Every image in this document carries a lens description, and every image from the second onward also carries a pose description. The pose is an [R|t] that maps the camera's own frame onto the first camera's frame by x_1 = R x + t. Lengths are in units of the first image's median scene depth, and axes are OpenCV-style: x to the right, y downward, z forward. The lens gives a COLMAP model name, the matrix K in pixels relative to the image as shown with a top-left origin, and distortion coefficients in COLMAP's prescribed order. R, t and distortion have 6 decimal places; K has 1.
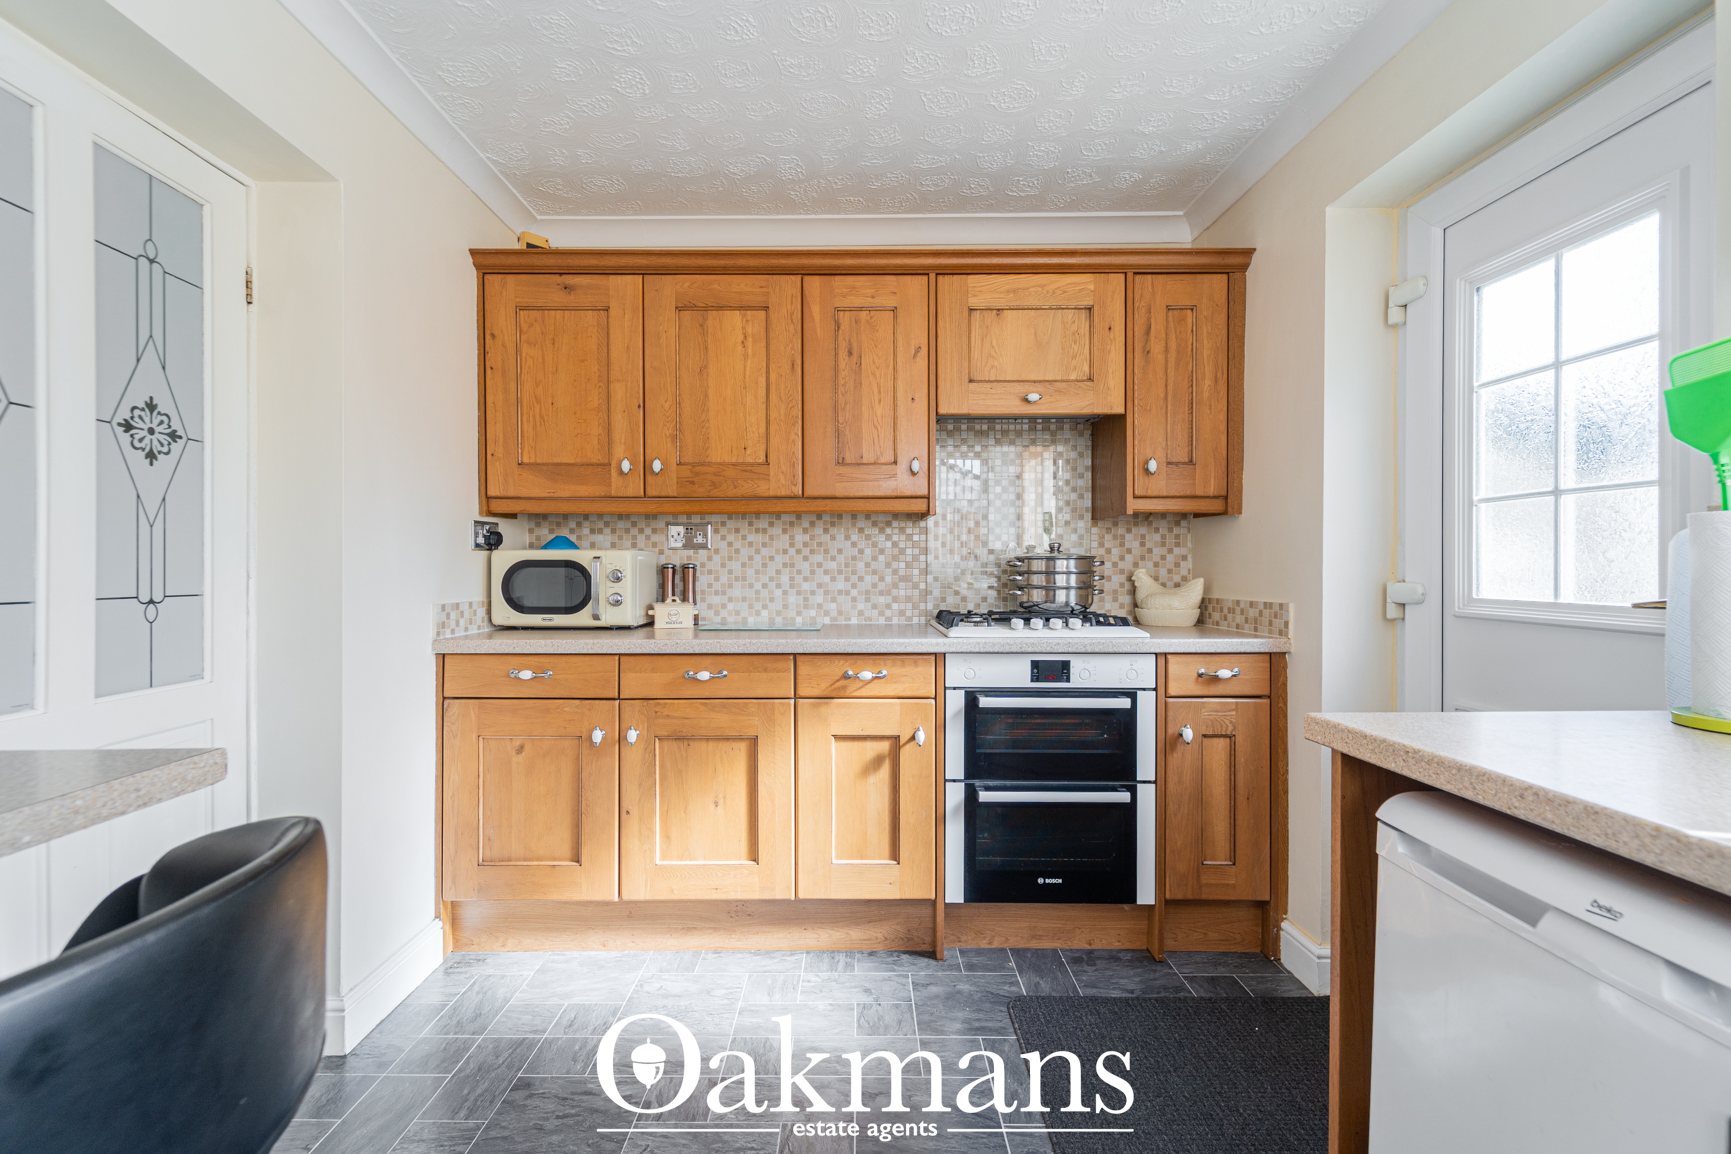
lens RADIAL K [[703.4, 0, 843.7], [0, 703.4, 567.6], [0, 0, 1]] dist [0.001297, 0.000003]
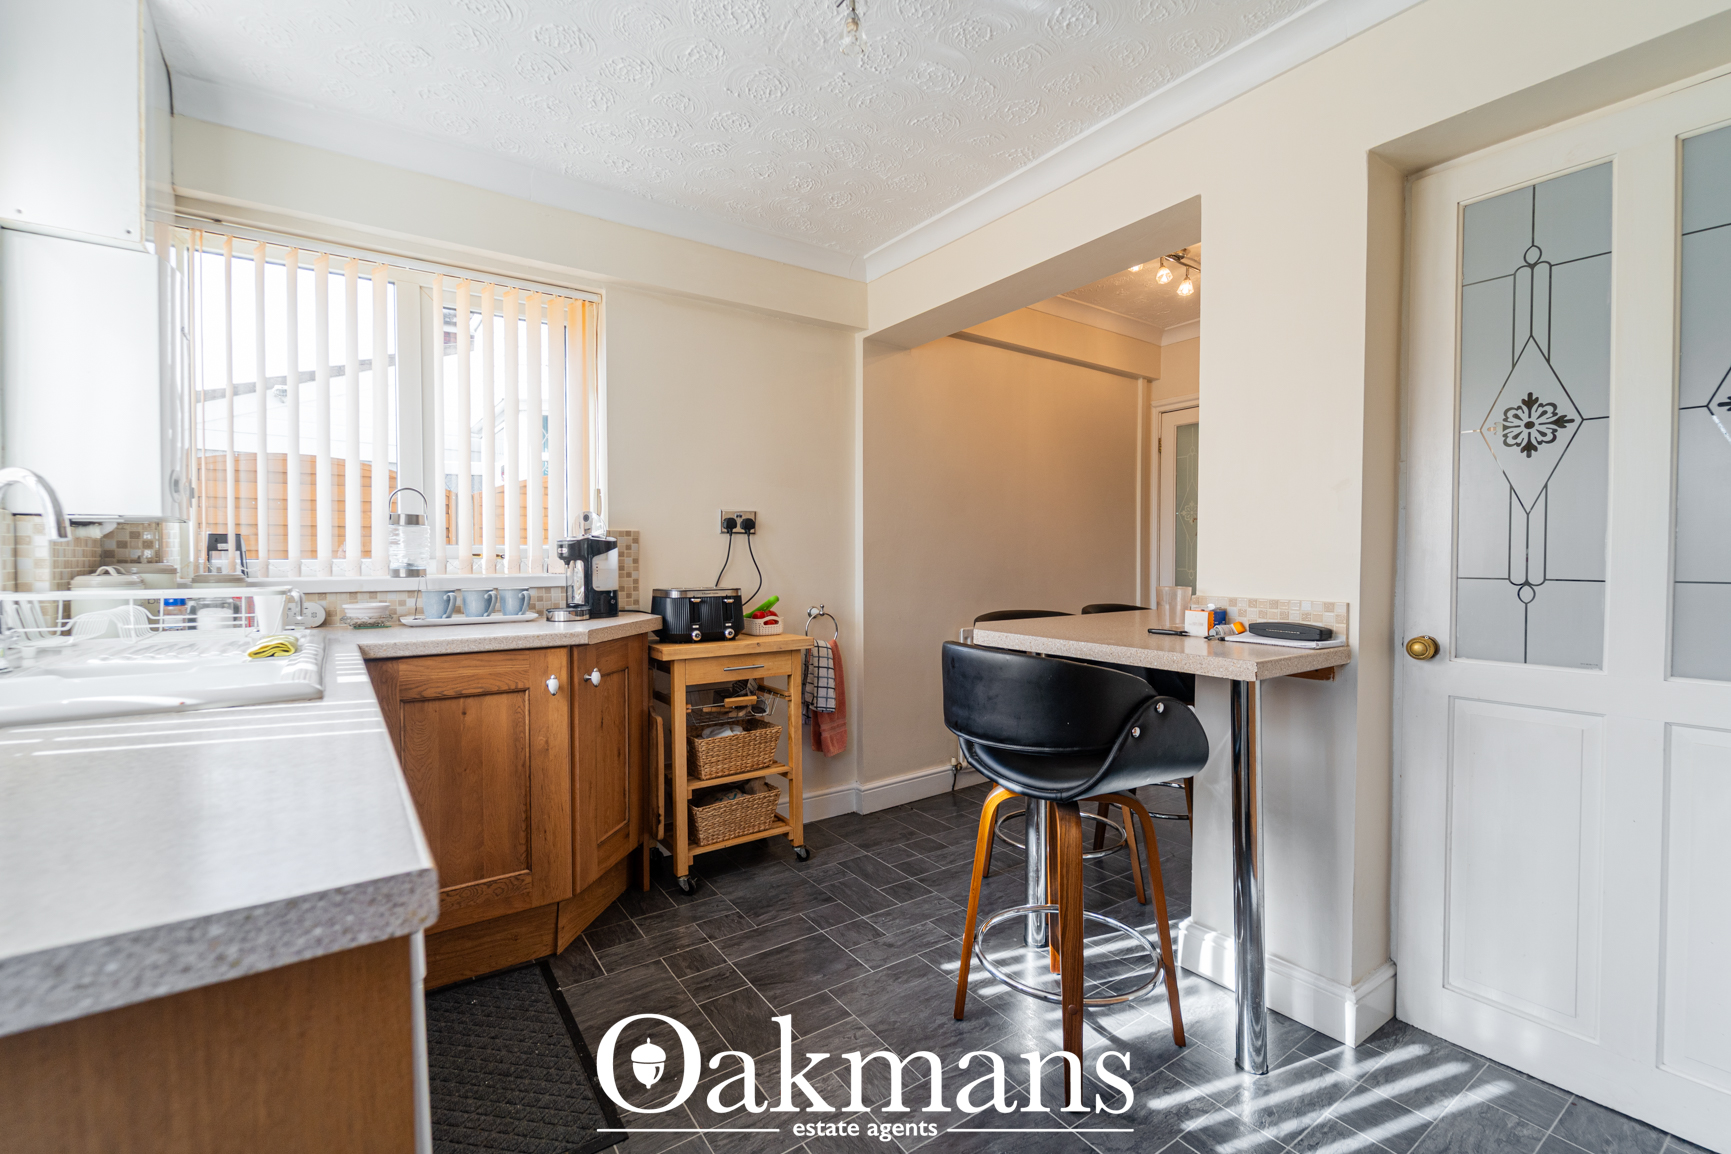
lens RADIAL K [[731.5, 0, 864.6], [0, 731.5, 570.4], [0, 0, 1]] dist [0.000501, -0.000444]
pose [[-0.812098, 0.012132, -0.583395, 0.322949], [0.001766, 0.999830, 0.018334, 0.004047], [0.583519, 0.013858, -0.811981, 0.852942]]
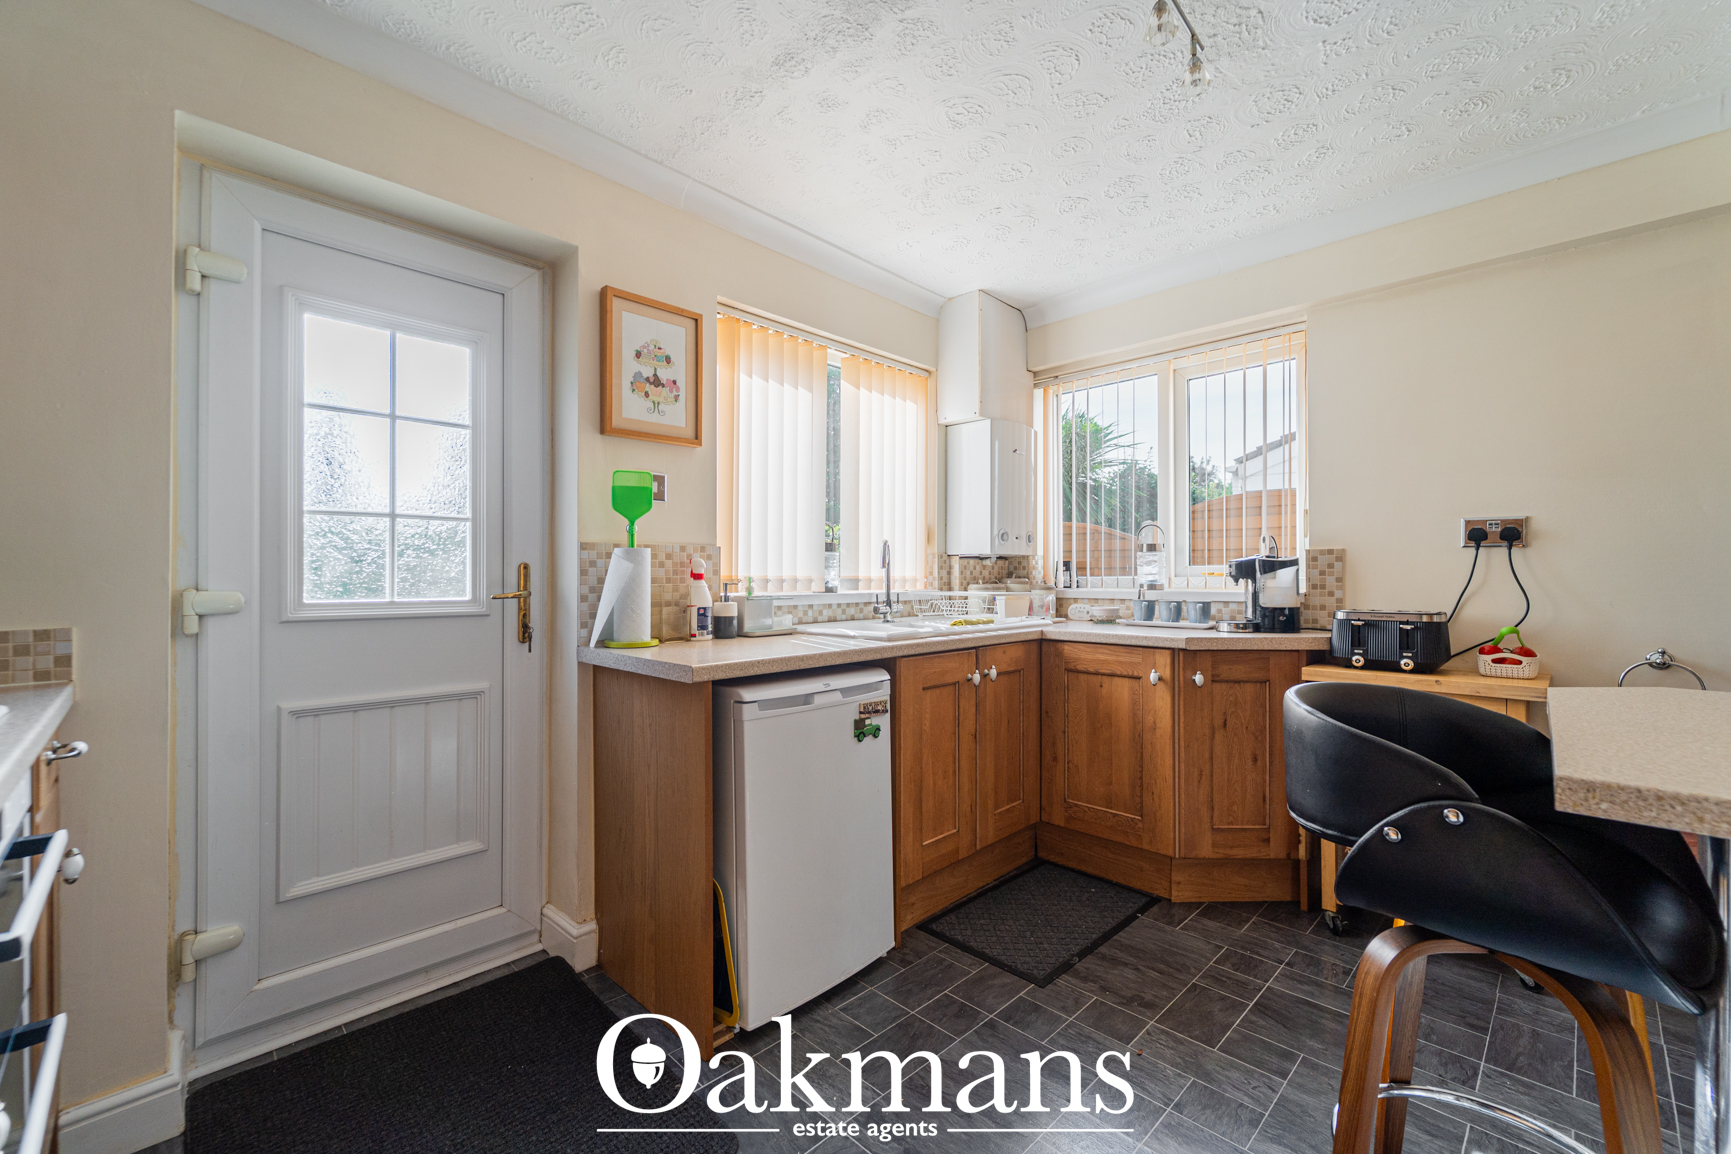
lens RADIAL K [[731.5, 0, 864.6], [0, 731.5, 570.4], [0, 0, 1]] dist [0.000501, -0.000444]
pose [[-0.711838, 0.004148, 0.702332, -0.411887], [0.000661, 0.999986, -0.005235, 0.000458], [-0.702344, -0.003263, -0.711831, 1.034819]]
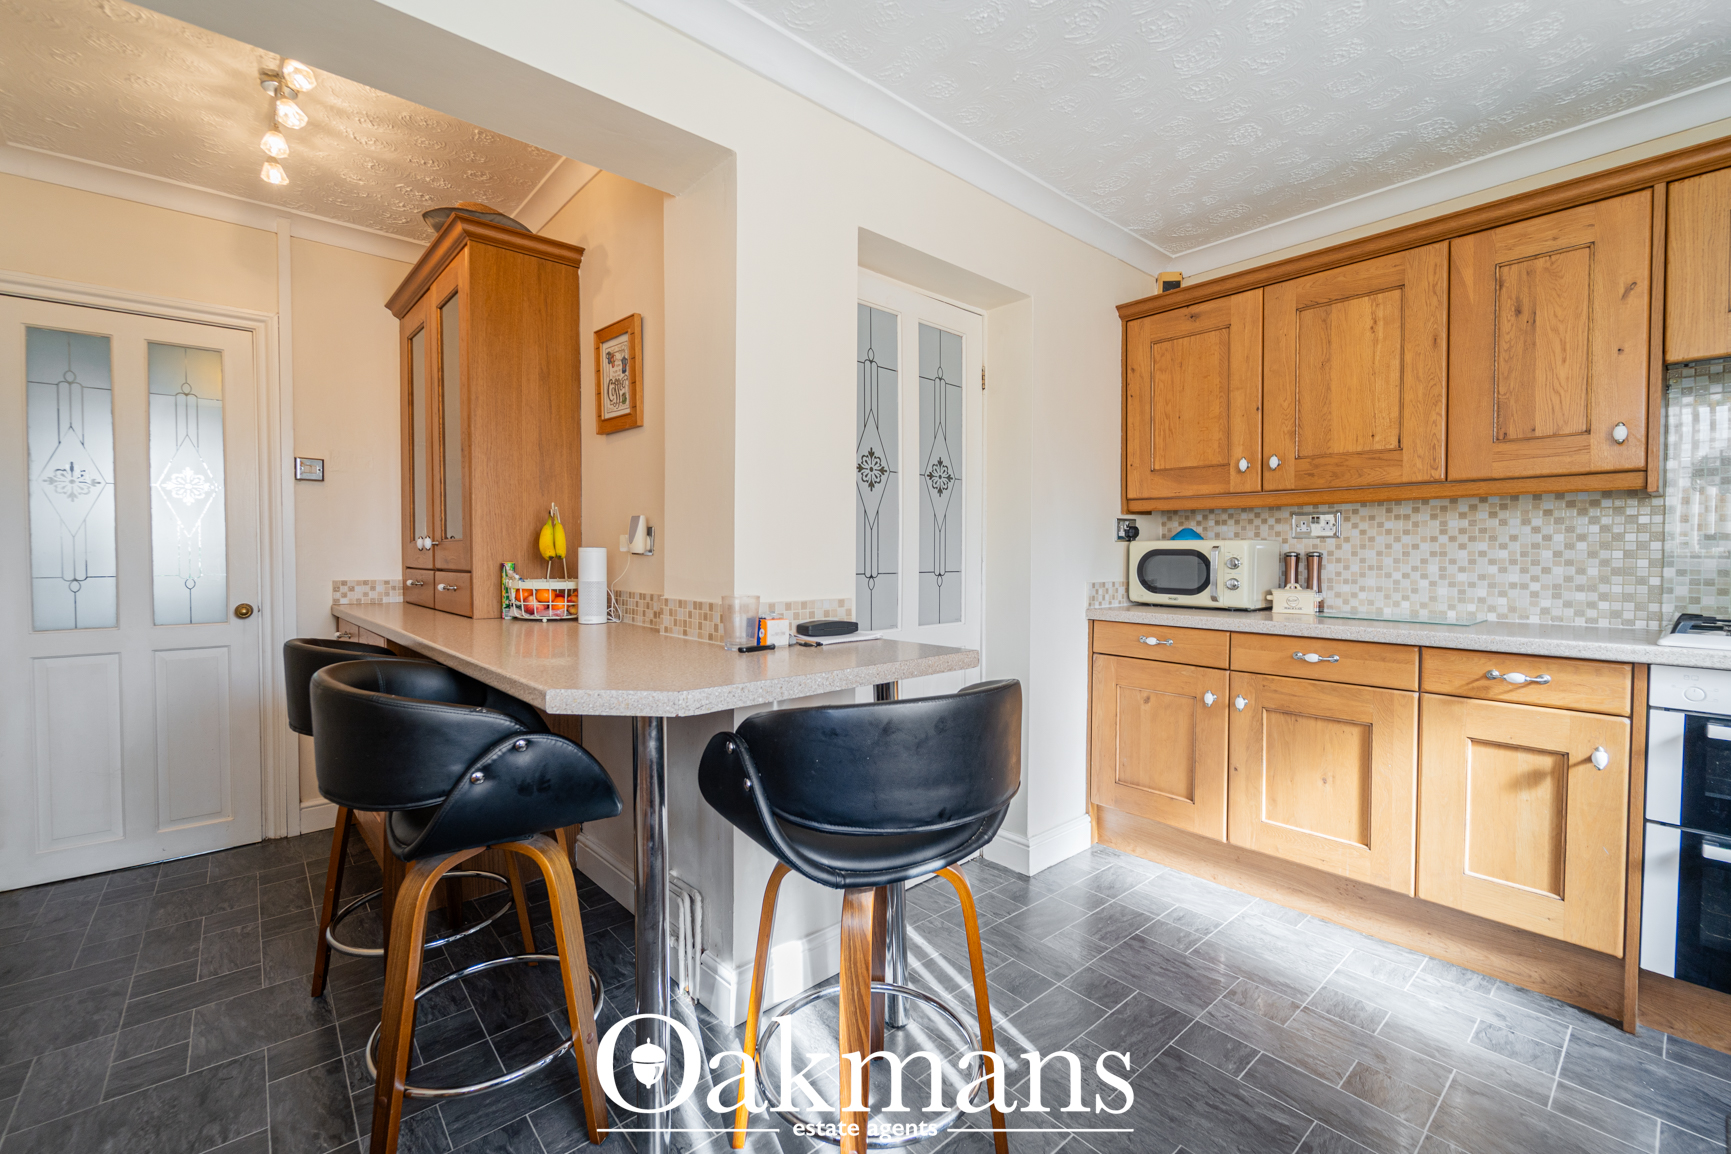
lens RADIAL K [[731.5, 0, 864.6], [0, 731.5, 570.4], [0, 0, 1]] dist [0.000501, -0.000444]
pose [[0.663625, 0.021291, -0.747763, 0.165021], [-0.002592, 0.999654, 0.026163, -0.005860], [0.748061, -0.015425, 0.663451, -0.225330]]
